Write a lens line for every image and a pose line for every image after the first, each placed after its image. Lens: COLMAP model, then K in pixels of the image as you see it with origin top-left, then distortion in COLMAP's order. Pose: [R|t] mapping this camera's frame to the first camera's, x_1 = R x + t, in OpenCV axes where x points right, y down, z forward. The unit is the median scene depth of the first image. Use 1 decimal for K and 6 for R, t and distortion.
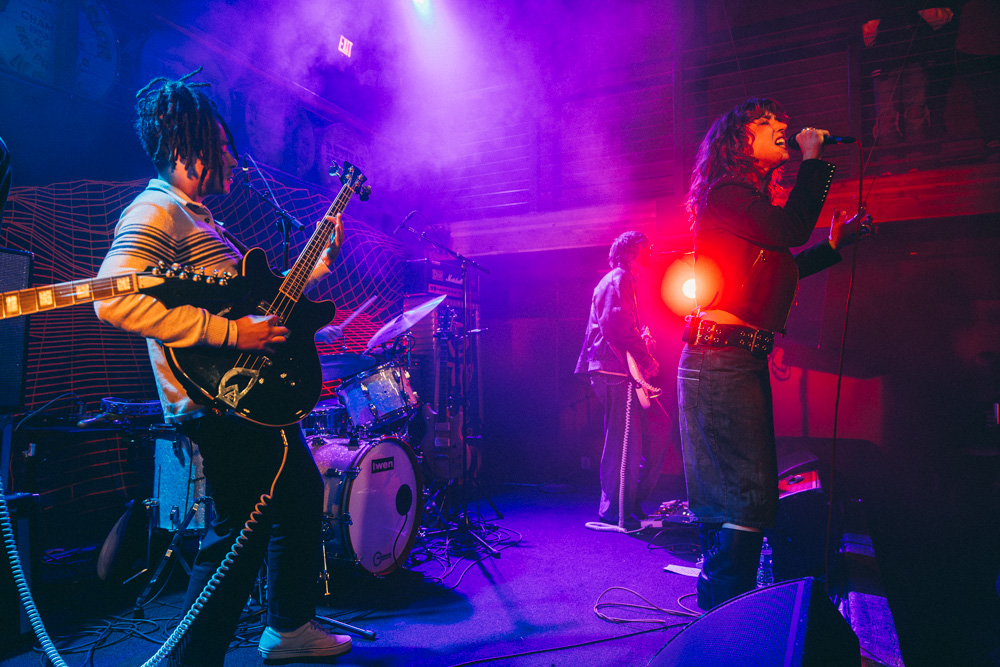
lens RADIAL K [[664.8, 0, 500.0], [0, 664.8, 333.5], [0, 0, 1]] dist [0.001367, -0.001488]
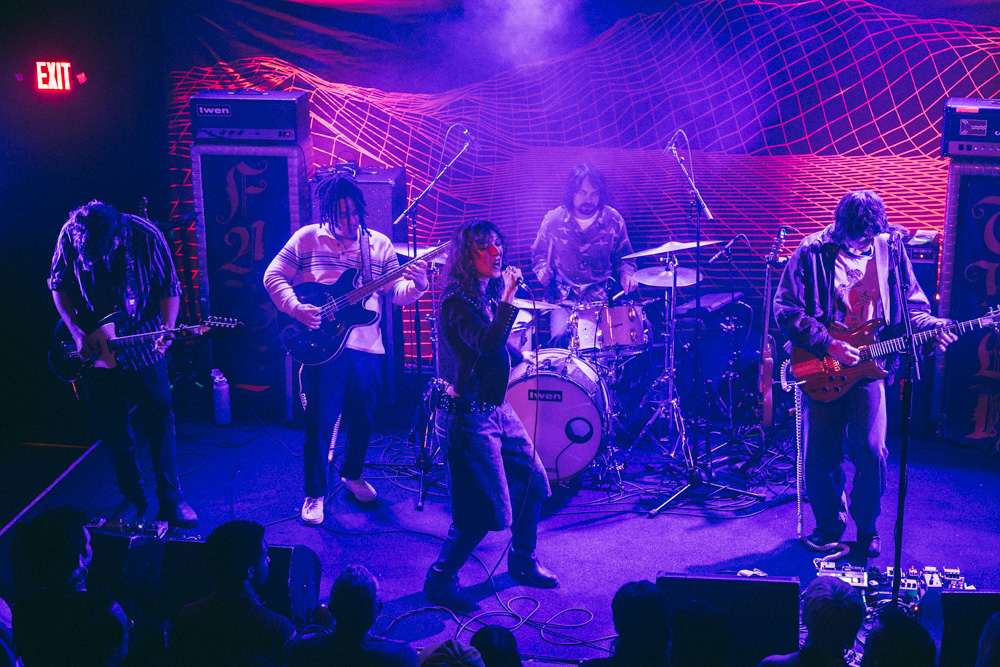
lens RADIAL K [[1693.6, 0, 500.0], [0, 1693.6, 333.5], [0, 0, 1]] dist [-0.055187, 0.080899]
pose [[0.265303, 0.301731, -0.915736, 1.663572], [0.083681, 0.938981, 0.333634, -0.600622], [0.960527, -0.165144, 0.223865, 0.201568]]
